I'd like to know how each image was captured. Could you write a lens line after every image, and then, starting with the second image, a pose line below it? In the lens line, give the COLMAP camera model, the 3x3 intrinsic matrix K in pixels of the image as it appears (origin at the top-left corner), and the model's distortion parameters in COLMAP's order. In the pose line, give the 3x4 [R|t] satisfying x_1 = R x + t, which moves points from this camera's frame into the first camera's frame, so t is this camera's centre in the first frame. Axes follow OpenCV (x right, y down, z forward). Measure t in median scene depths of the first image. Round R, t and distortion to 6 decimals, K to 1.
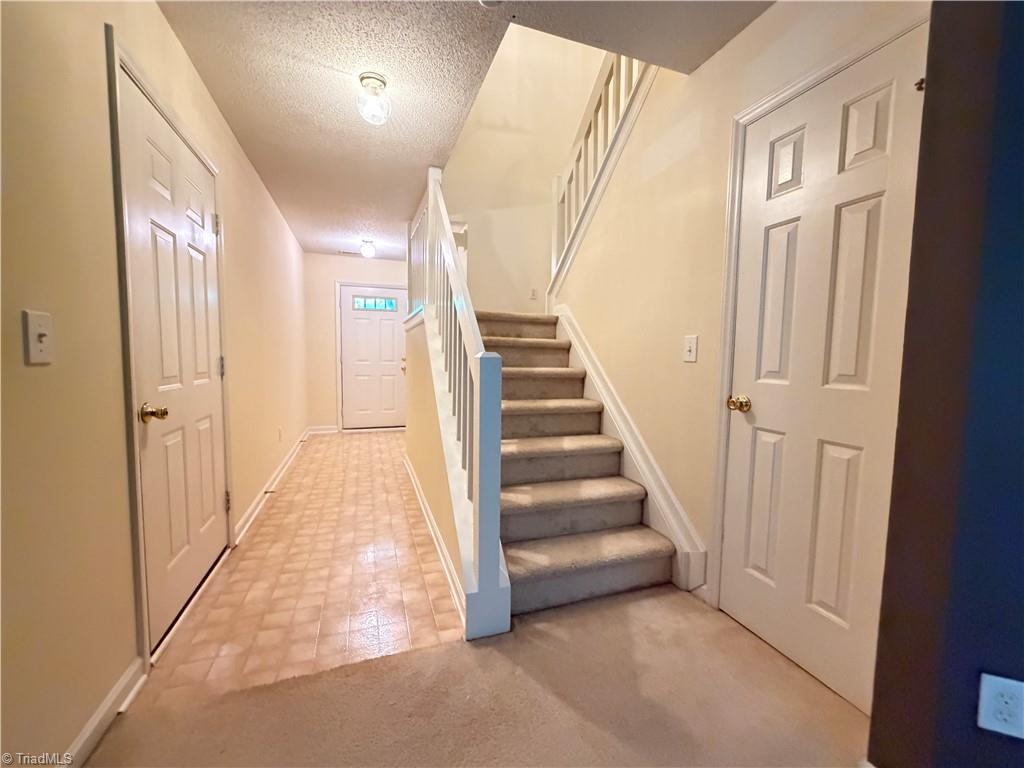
lens RADIAL K [[409.6, 0, 508.2], [0, 409.6, 388.7], [0, 0, 1]] dist [0.003273, -0.000205]
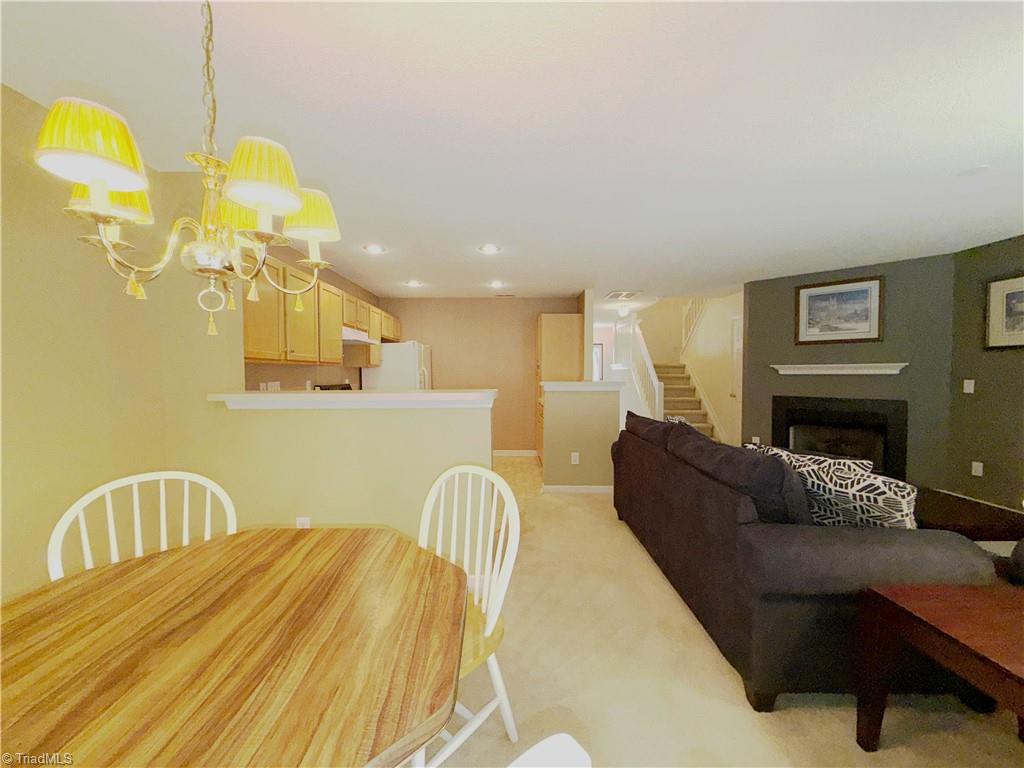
lens RADIAL K [[409.6, 0, 505.5], [0, 409.6, 381.9], [0, 0, 1]] dist [0.003273, -0.000205]
pose [[0.938111, -0.002148, -0.346329, -0.043957], [-0.016584, 0.998555, -0.051113, 0.082971], [0.345939, 0.053693, 0.936720, -1.916547]]
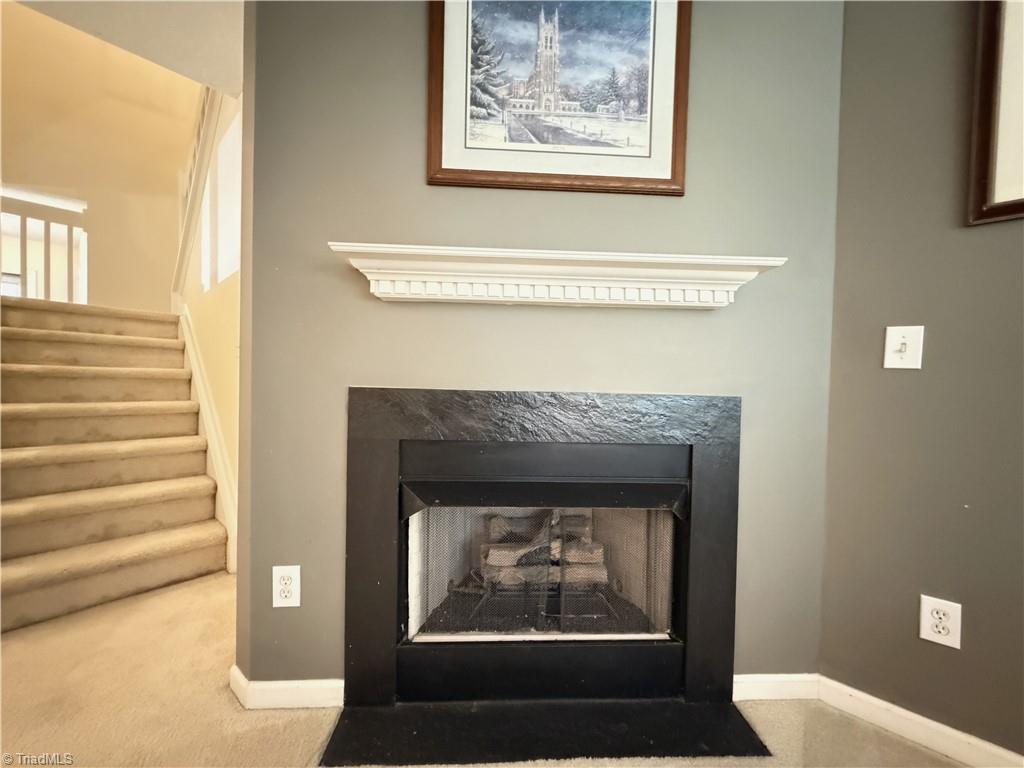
lens RADIAL K [[409.6, 0, 513.1], [0, 409.6, 380.8], [0, 0, 1]] dist [0.003273, -0.000205]
pose [[0.877217, 0.000994, 0.480093, 0.393031], [0.025779, 0.998458, -0.049169, 0.046213], [-0.479402, 0.055509, 0.875838, -0.219648]]
